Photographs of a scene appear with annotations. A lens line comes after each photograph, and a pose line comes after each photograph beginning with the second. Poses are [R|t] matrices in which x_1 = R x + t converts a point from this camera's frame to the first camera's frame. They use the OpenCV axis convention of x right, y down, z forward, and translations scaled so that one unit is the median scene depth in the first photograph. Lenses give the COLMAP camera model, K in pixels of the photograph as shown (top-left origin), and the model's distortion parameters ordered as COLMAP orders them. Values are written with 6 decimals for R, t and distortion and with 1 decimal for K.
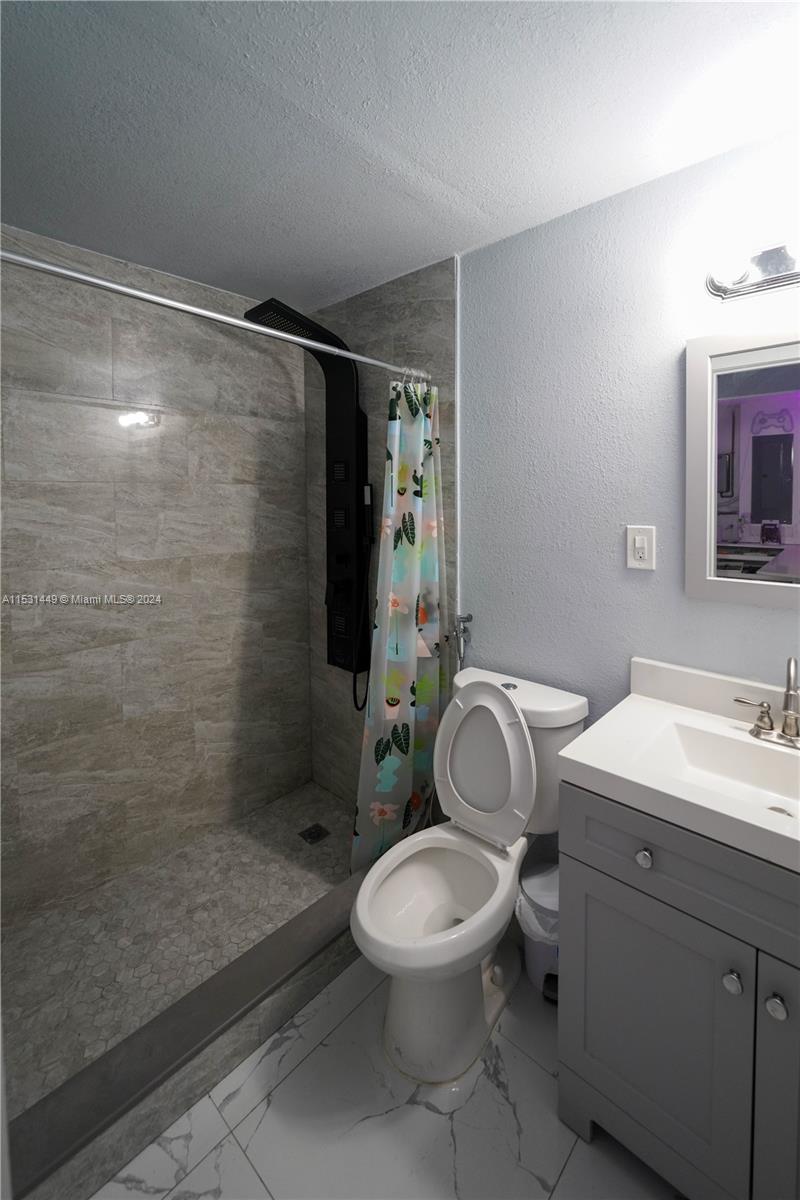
lens RADIAL K [[592.6, 0, 342.8], [0, 592.6, 522.7], [0, 0, 1]] dist [0.000516, 0.001278]
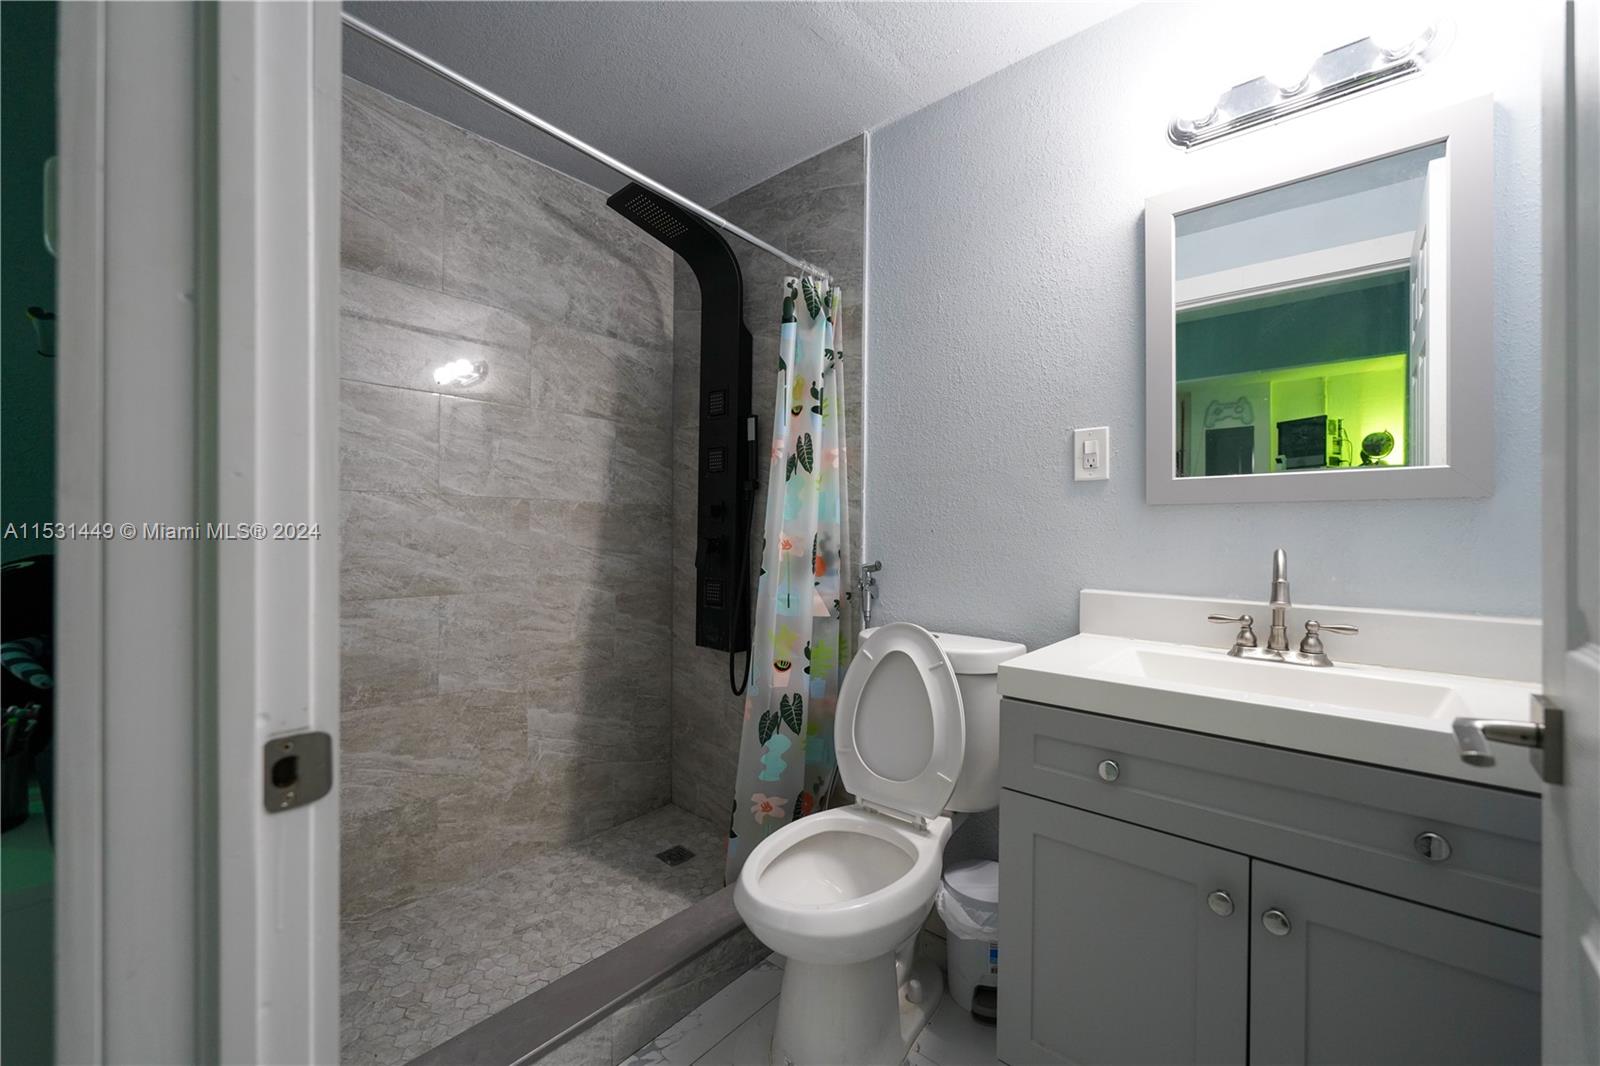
lens RADIAL K [[739.0, 0, 722.0], [0, 739.0, 530.4], [0, 0, 1]] dist [0.001618, -0.000307]
pose [[0.999290, 0.022290, 0.030390, -0.030256], [-0.020690, 0.998434, -0.051968, 0.165894], [-0.031501, 0.051302, 0.998186, -0.002940]]
